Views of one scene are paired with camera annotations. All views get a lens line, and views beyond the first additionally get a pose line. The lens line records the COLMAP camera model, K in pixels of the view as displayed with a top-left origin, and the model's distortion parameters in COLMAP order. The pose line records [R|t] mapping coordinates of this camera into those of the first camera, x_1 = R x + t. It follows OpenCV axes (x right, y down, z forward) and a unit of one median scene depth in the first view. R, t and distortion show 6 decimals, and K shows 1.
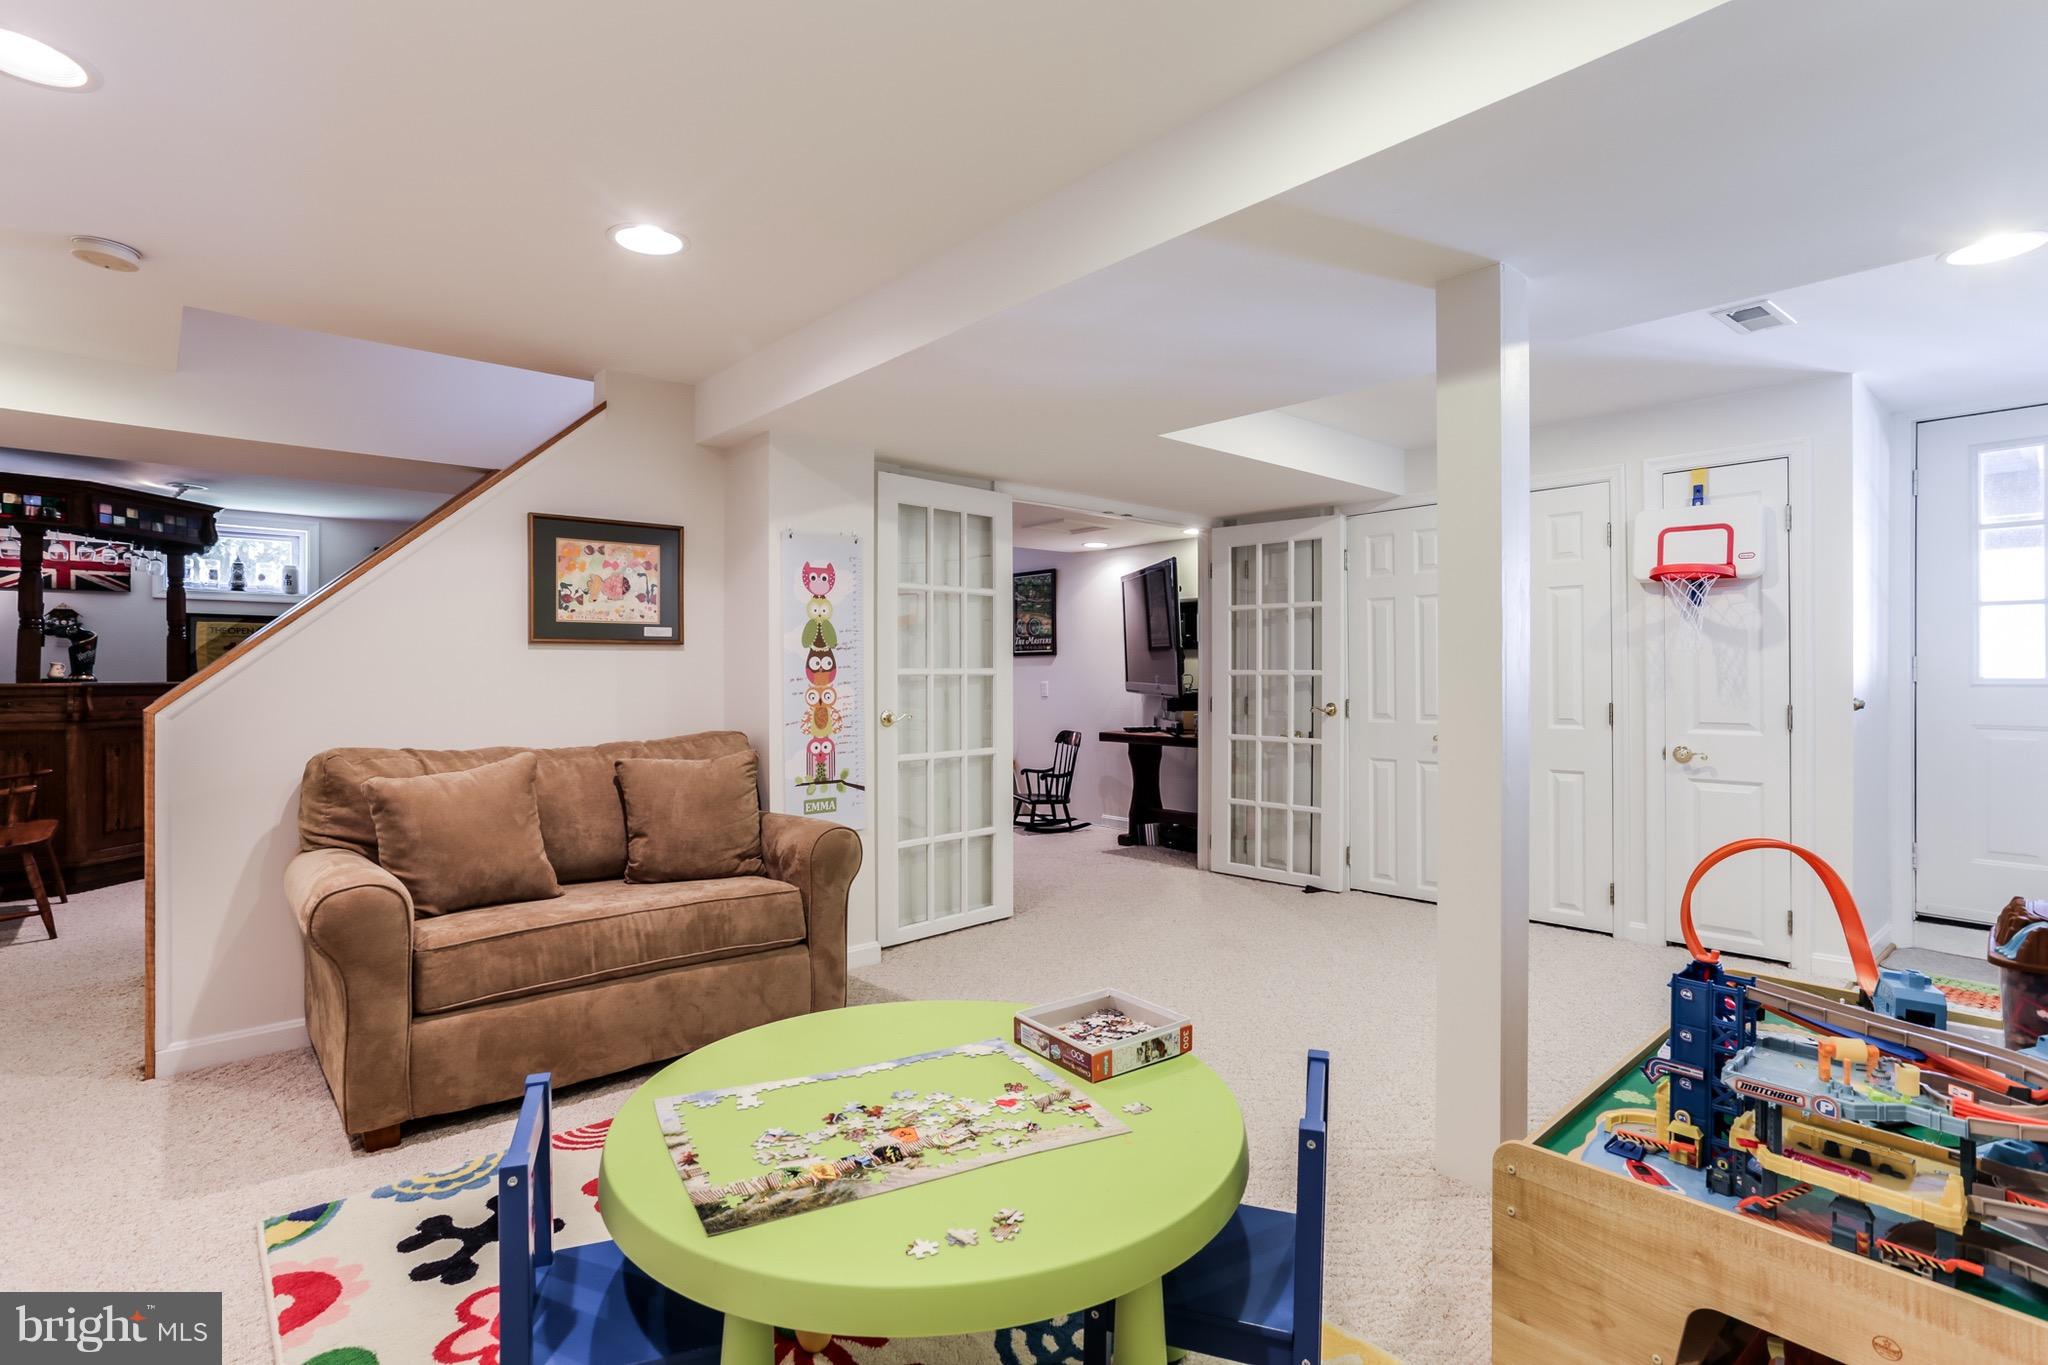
lens RADIAL K [[979.0, 0, 1023.4], [0, 979.0, 679.2], [0, 0, 1]] dist [-0.025074, -0.000263]
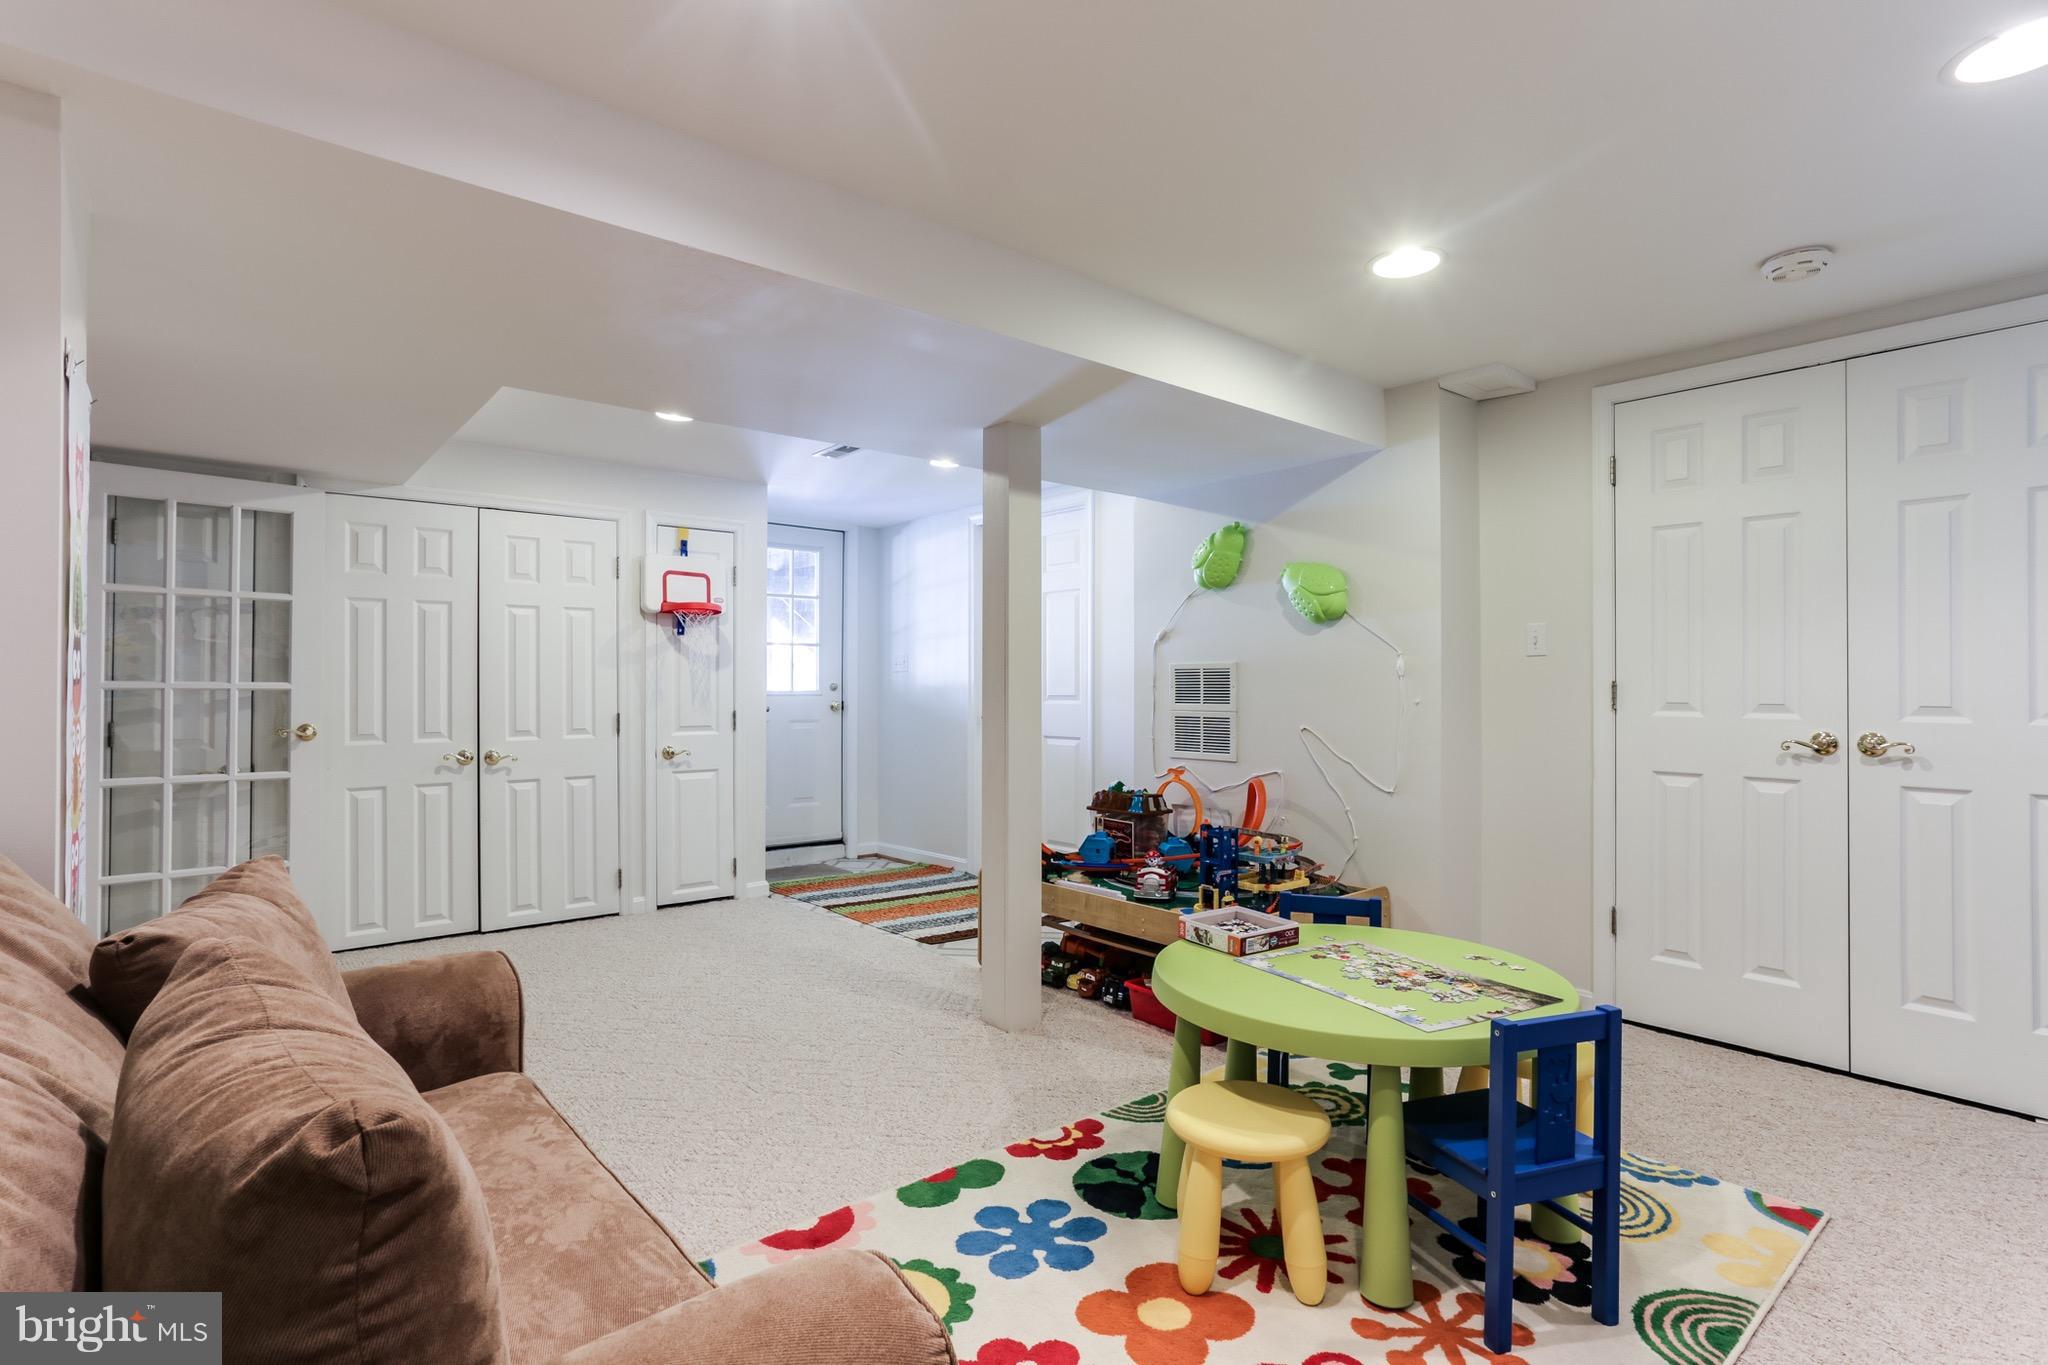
lens RADIAL K [[979.0, 0, 1020.9], [0, 979.0, 685.8], [0, 0, 1]] dist [-0.025074, -0.000263]
pose [[0.024525, 0.001369, 0.999698, -0.579967], [0.001536, 0.999998, -0.001407, -0.006326], [-0.999698, 0.001570, 0.024523, 0.523736]]
